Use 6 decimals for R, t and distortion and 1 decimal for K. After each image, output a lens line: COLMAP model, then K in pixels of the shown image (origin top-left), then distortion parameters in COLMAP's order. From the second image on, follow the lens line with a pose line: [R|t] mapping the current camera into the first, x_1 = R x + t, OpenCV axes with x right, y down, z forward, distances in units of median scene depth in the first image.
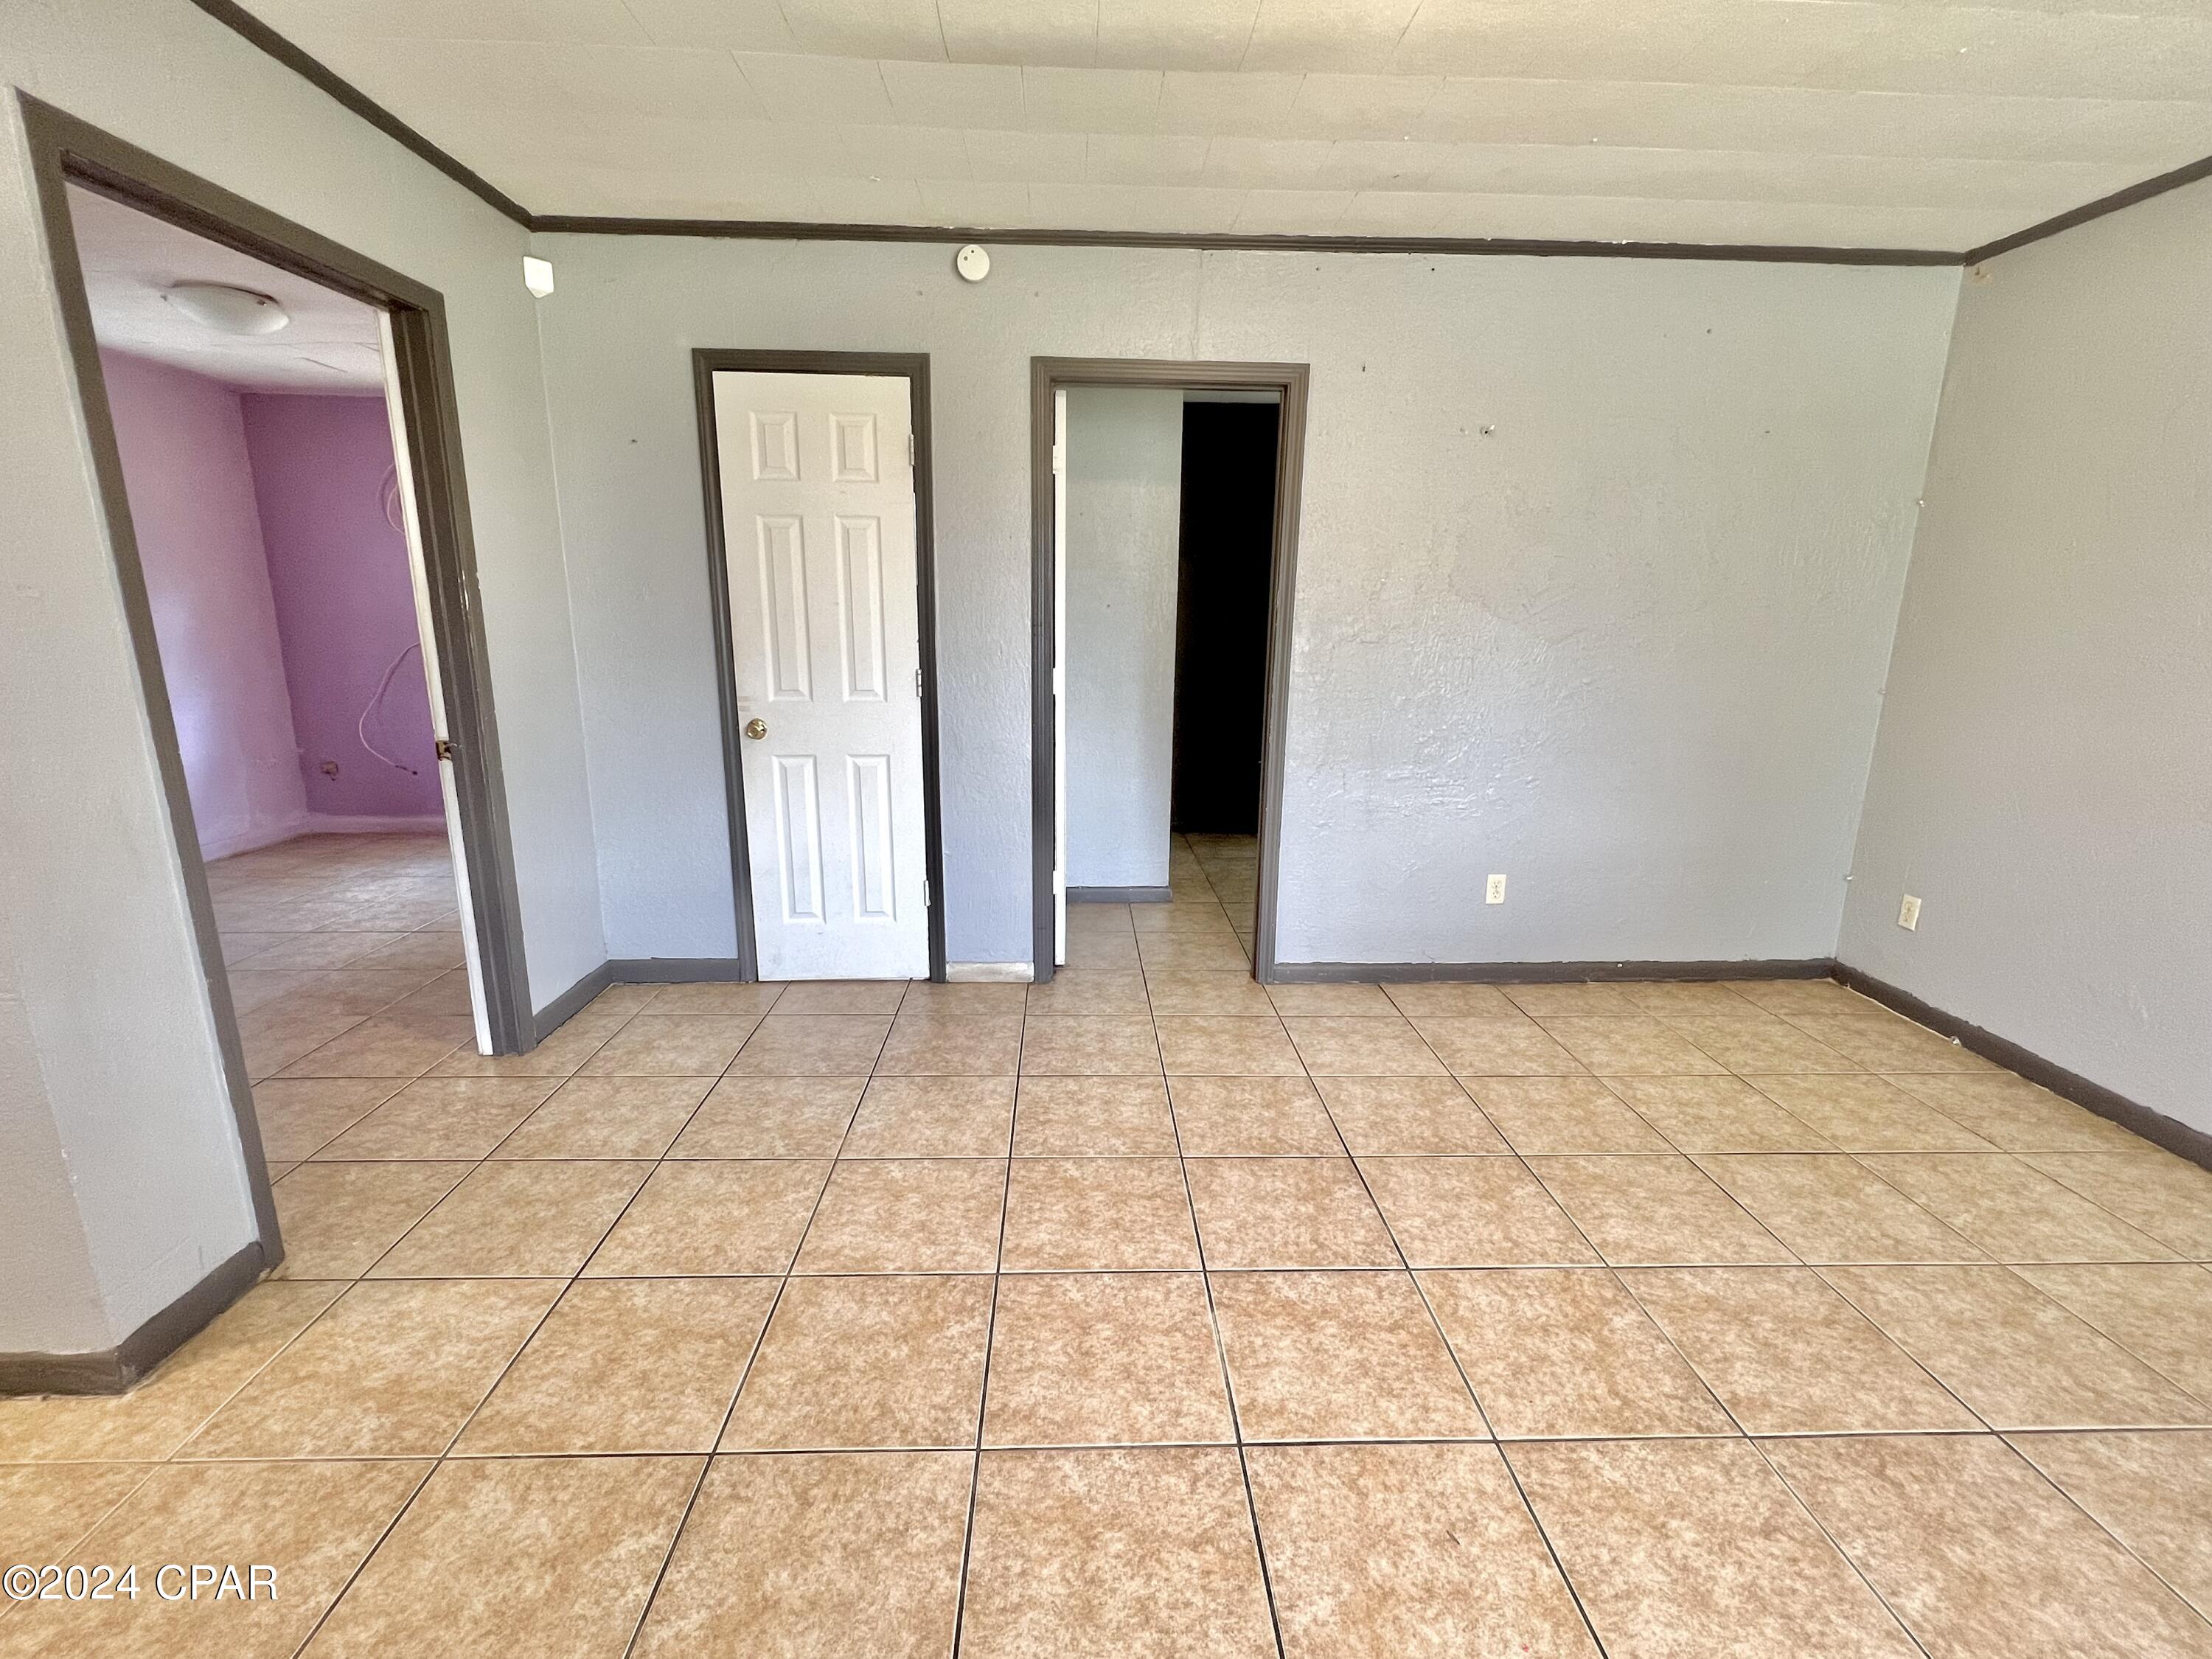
lens RADIAL K [[967.2, 0, 1101.8], [0, 967.2, 834.0], [0, 0, 1]] dist [-0.005309, 0.001151]
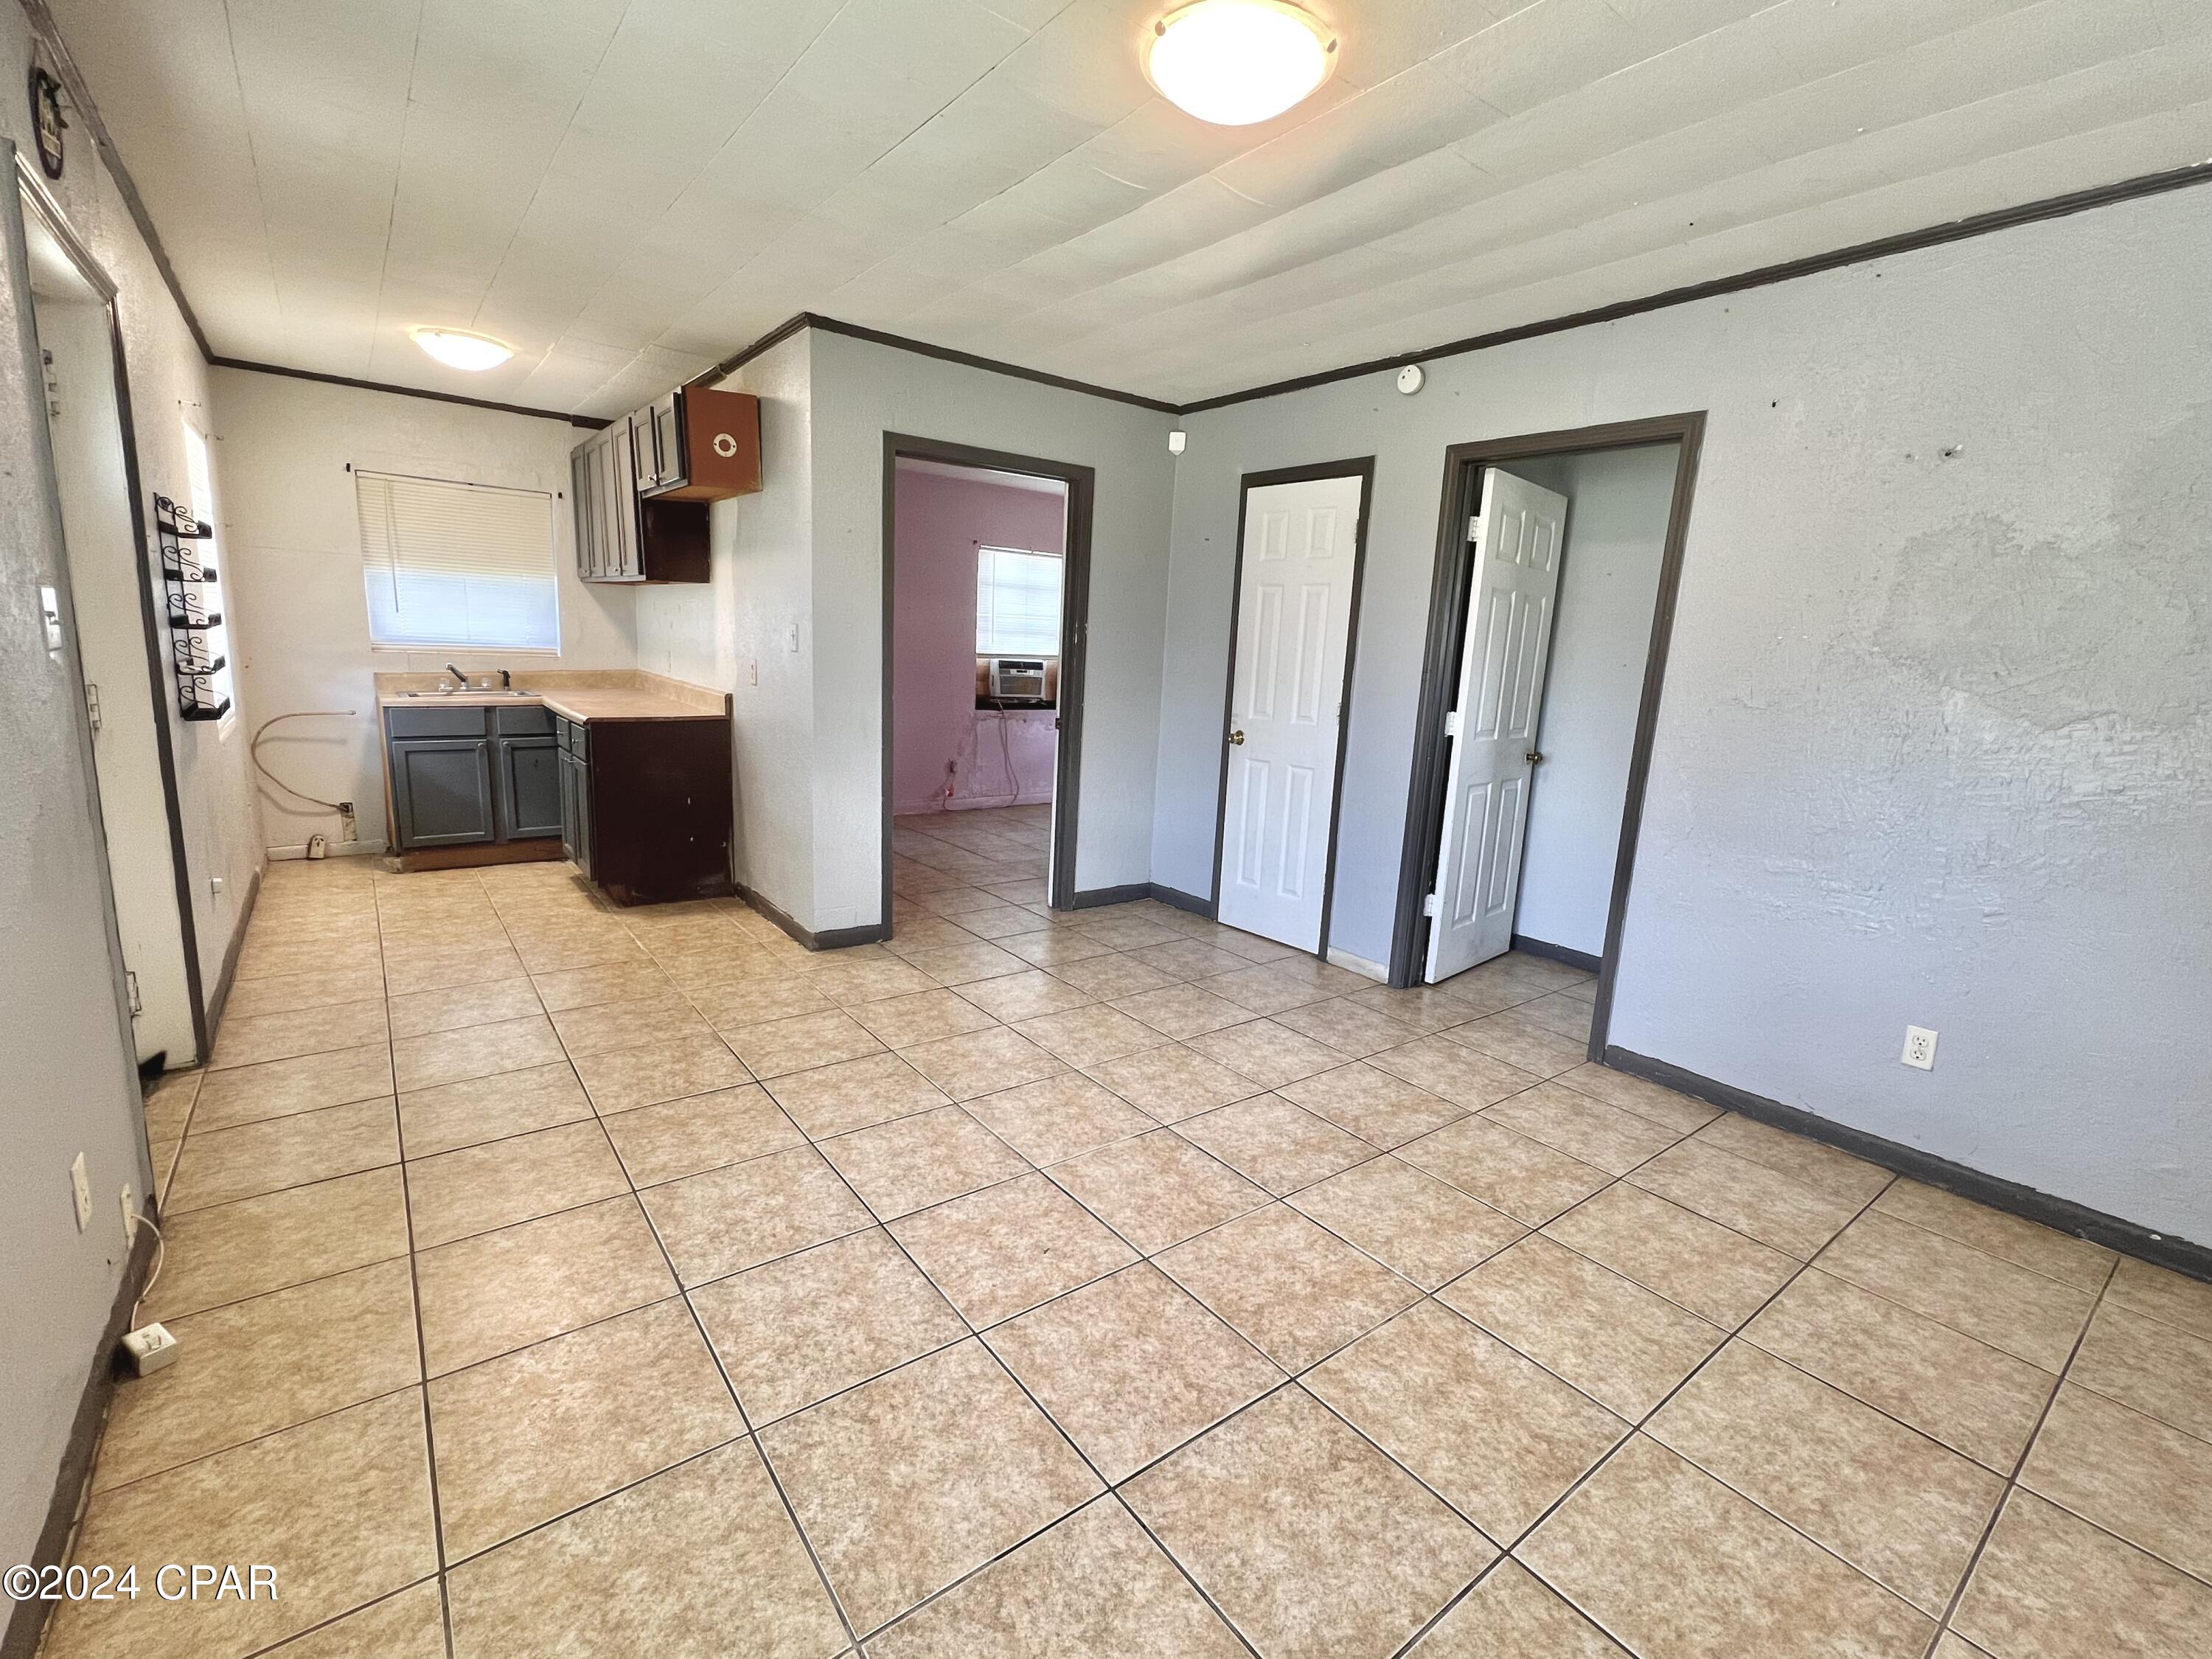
lens RADIAL K [[967.2, 0, 1094.4], [0, 967.2, 832.8], [0, 0, 1]] dist [-0.005309, 0.001151]
pose [[0.577775, 0.174064, -0.797419, 0.729077], [-0.228819, 0.972360, 0.046458, 0.008620], [0.783465, 0.155622, 0.601634, 0.029733]]
